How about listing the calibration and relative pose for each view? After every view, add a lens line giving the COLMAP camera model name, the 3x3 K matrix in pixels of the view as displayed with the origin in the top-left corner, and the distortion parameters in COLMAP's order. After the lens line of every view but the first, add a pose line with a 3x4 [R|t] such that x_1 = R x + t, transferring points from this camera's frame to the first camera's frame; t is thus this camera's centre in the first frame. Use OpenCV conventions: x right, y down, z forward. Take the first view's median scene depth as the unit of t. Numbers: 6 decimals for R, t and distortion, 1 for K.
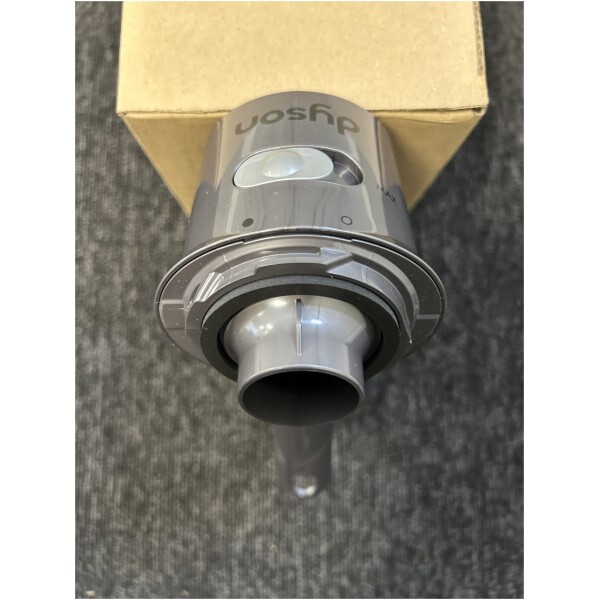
lens RADIAL K [[488.5, 0, 300.0], [0, 488.5, 300.0], [0, 0, 1]] dist [-0.030278, 0.002053]
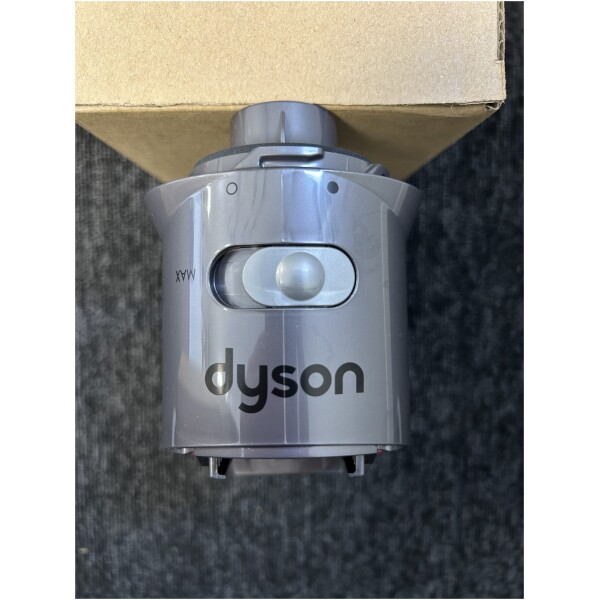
lens RADIAL K [[488.5, 0, 300.0], [0, 488.5, 300.0], [0, 0, 1]] dist [-0.030278, 0.002053]
pose [[0.999923, 0.003458, 0.011899, 0.018243], [-0.005794, 0.979301, 0.202326, -0.132113], [-0.010953, -0.202380, 0.979246, 0.076429]]
